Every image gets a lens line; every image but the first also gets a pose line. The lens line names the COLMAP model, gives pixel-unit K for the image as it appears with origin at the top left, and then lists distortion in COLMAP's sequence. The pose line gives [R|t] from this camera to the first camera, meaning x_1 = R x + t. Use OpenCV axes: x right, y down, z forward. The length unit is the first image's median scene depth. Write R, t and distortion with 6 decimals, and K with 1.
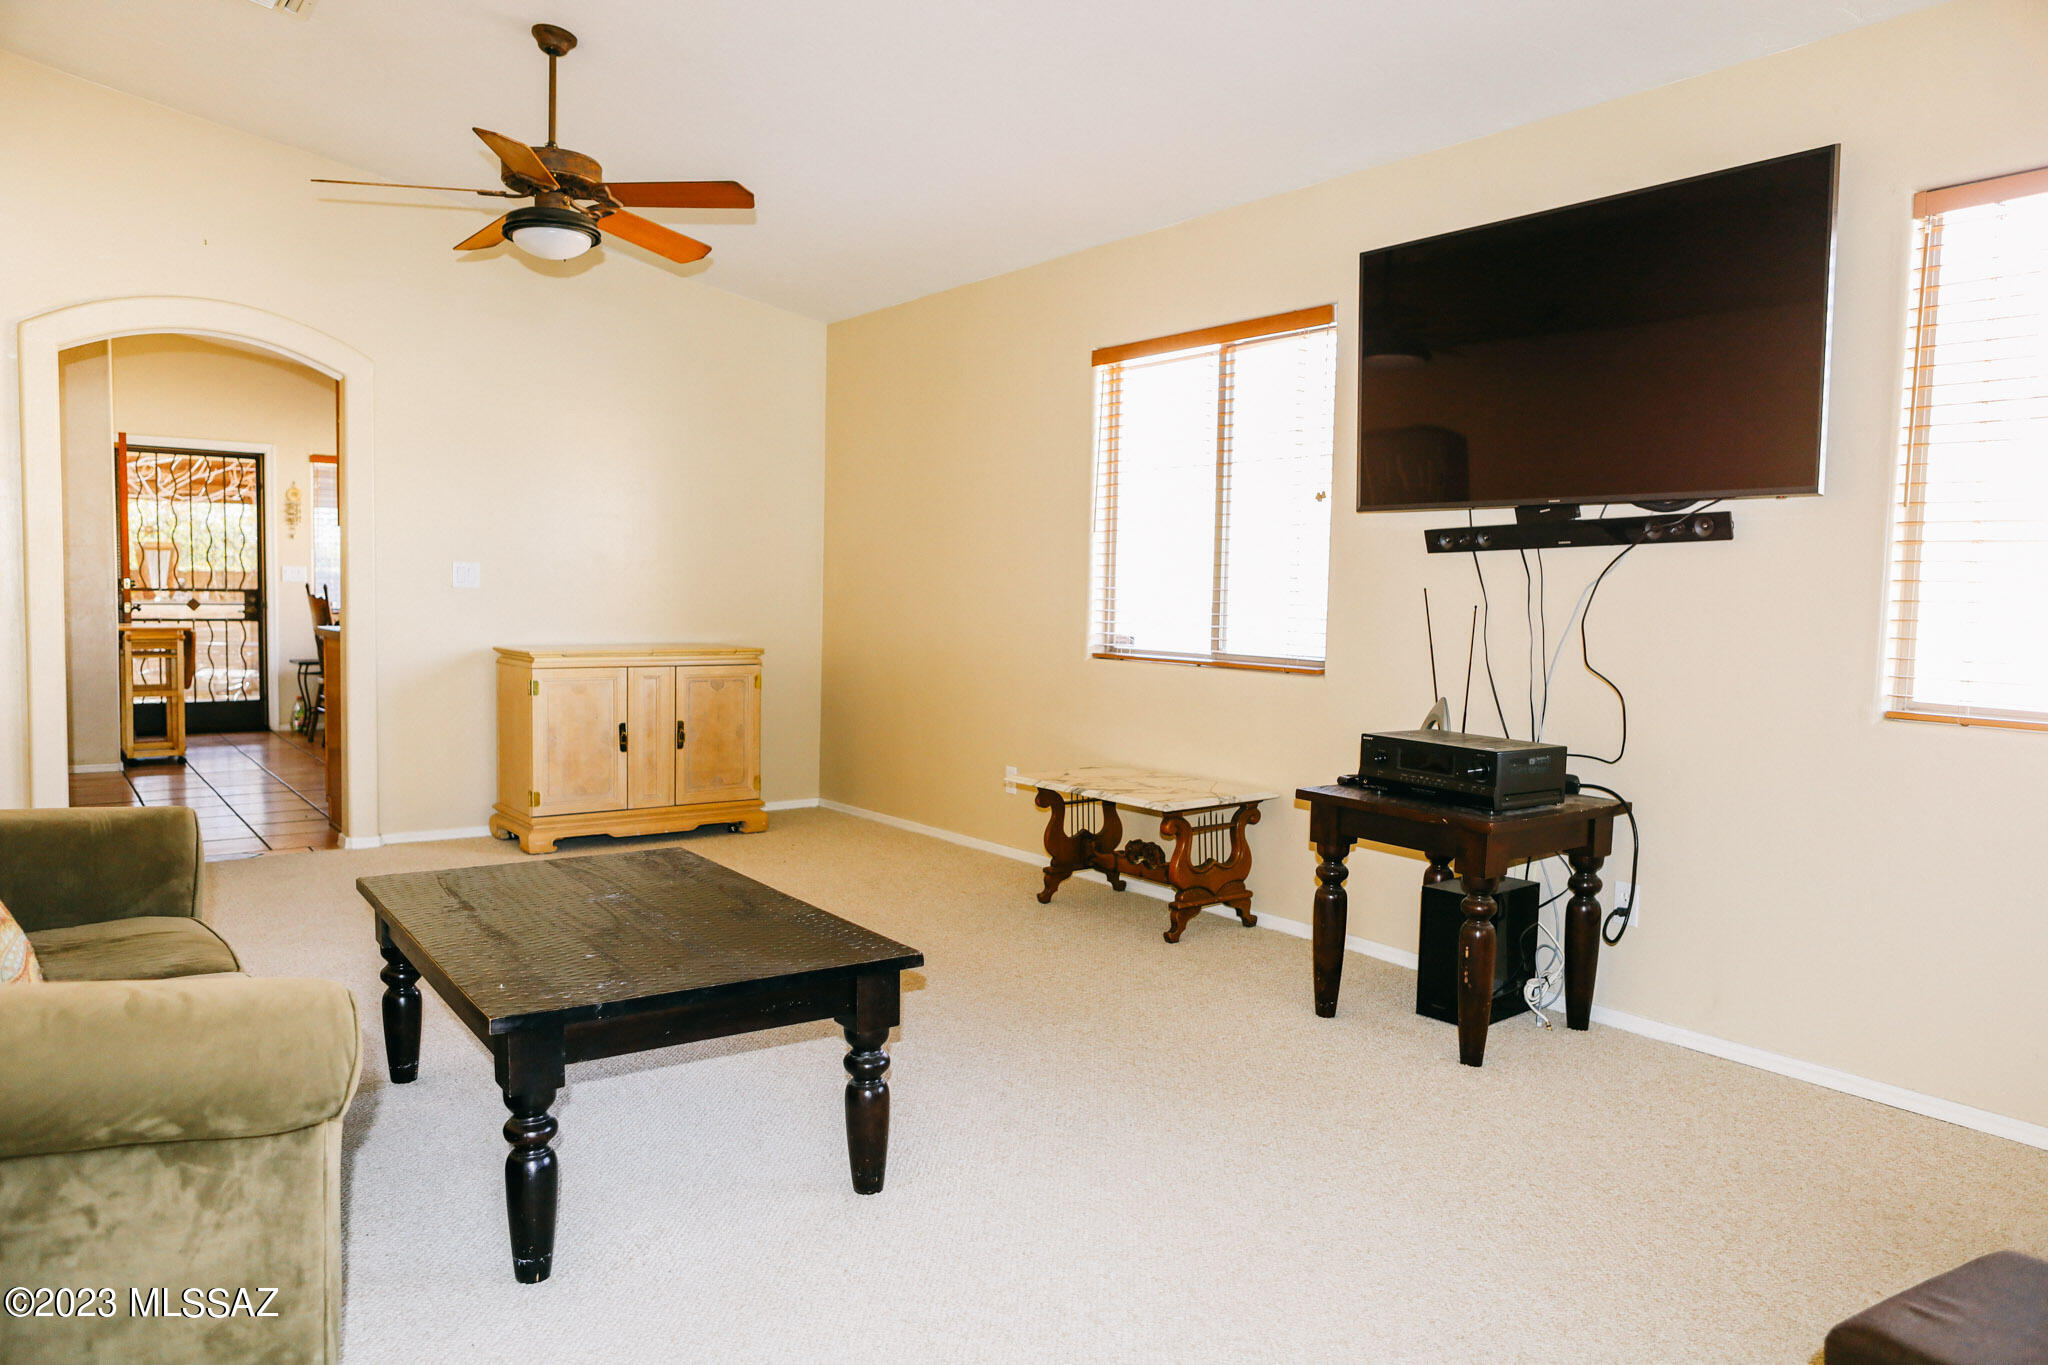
lens RADIAL K [[1419.8, 0, 1037.2], [0, 1419.8, 677.0], [0, 0, 1]] dist [-0.061819, 0.074585]
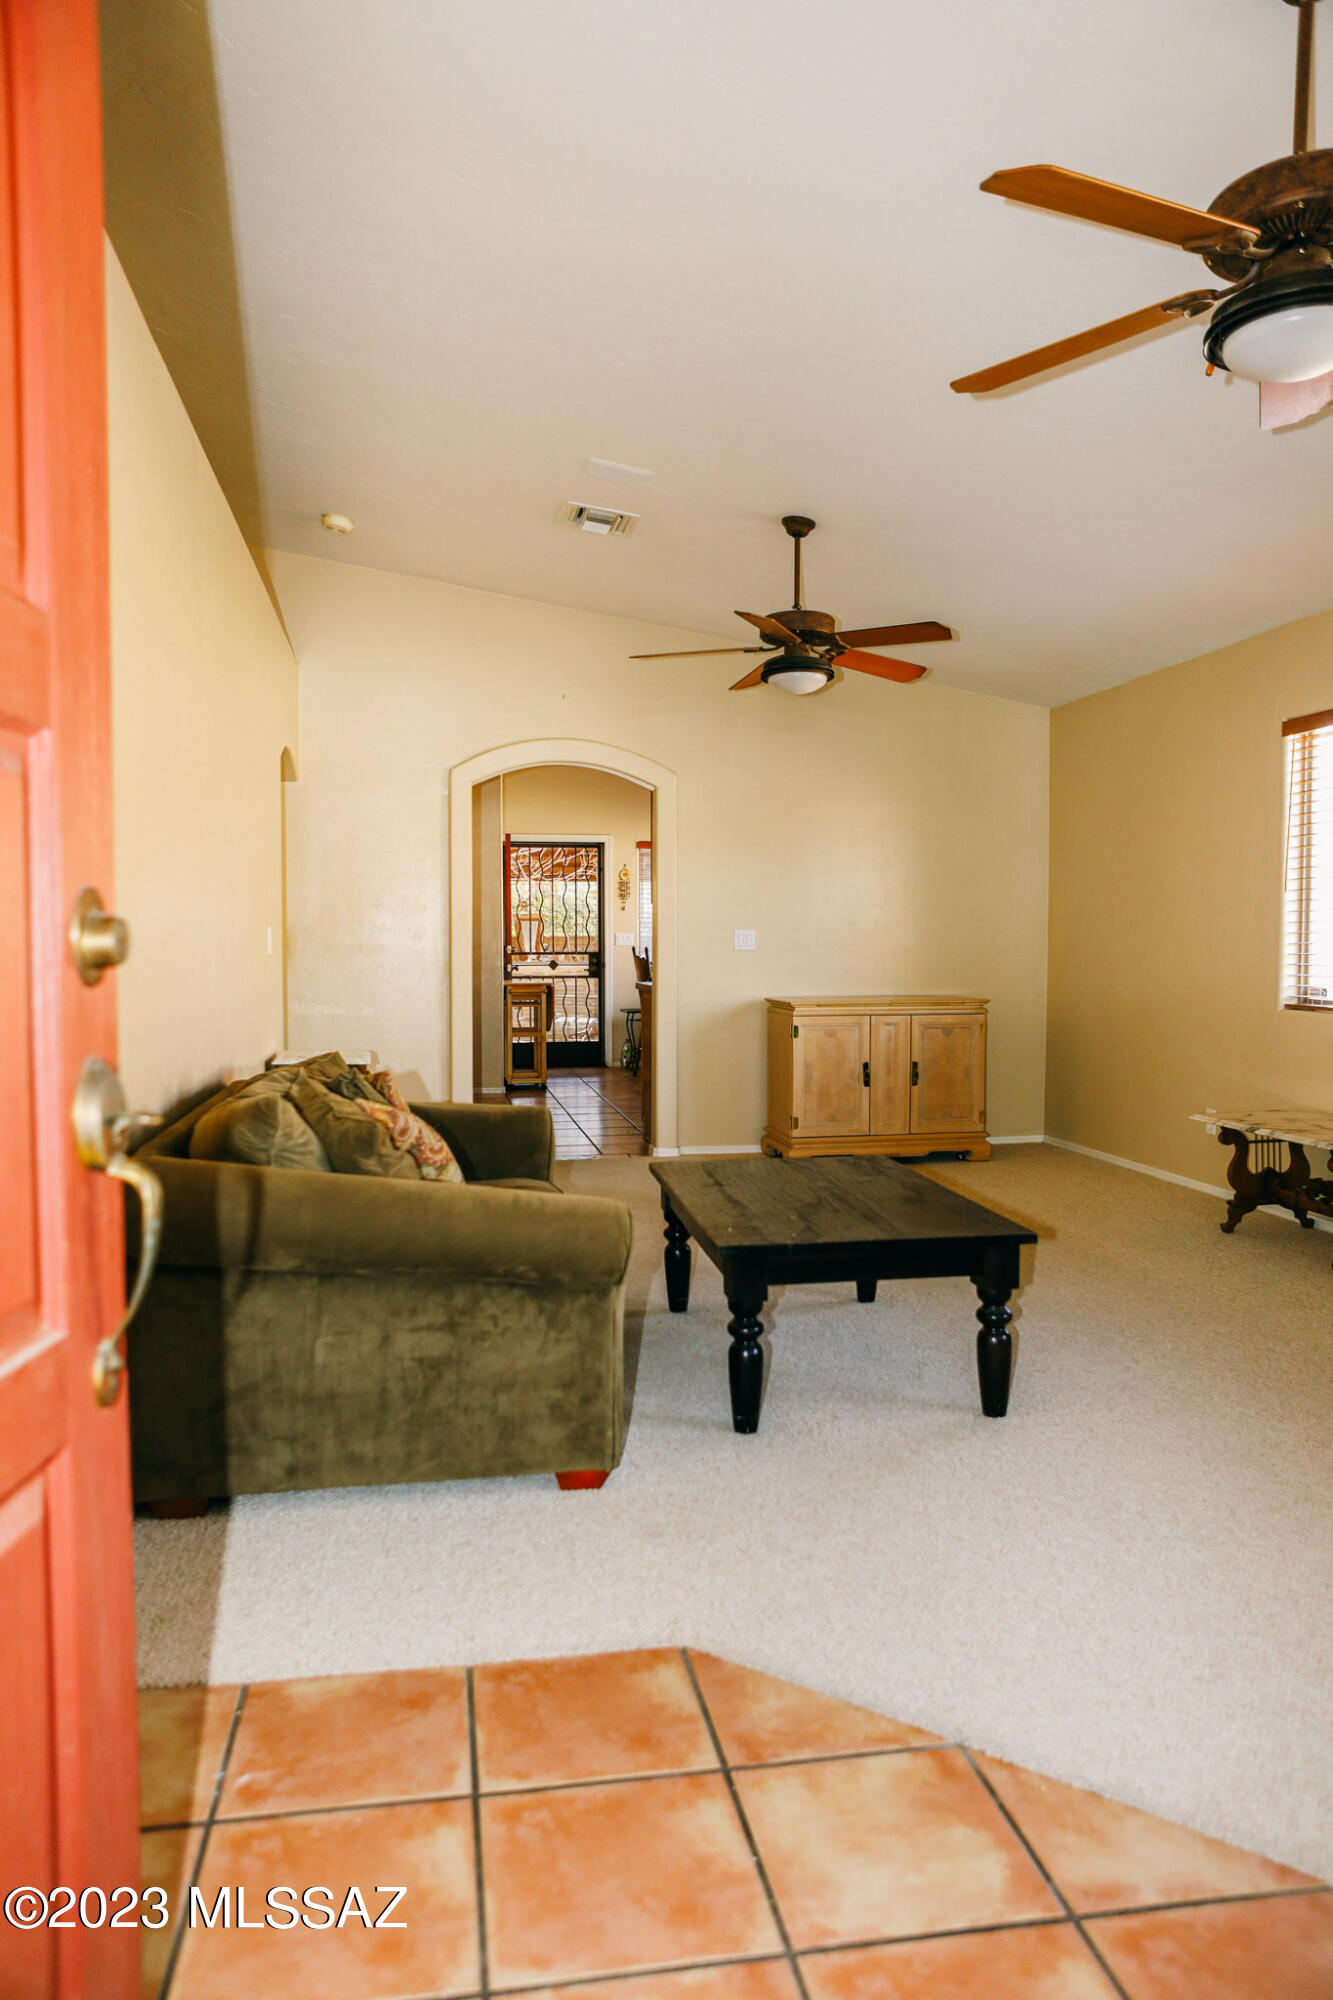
lens RADIAL K [[1375.8, 0, 661.4], [0, 1375.8, 996.0], [0, 0, 1]] dist [-0.067062, -0.001735]
pose [[0.894285, -0.000650, -0.447498, 0.075472], [-0.009970, 0.999722, -0.021376, 0.003663], [0.447387, 0.023578, 0.894029, -0.121008]]
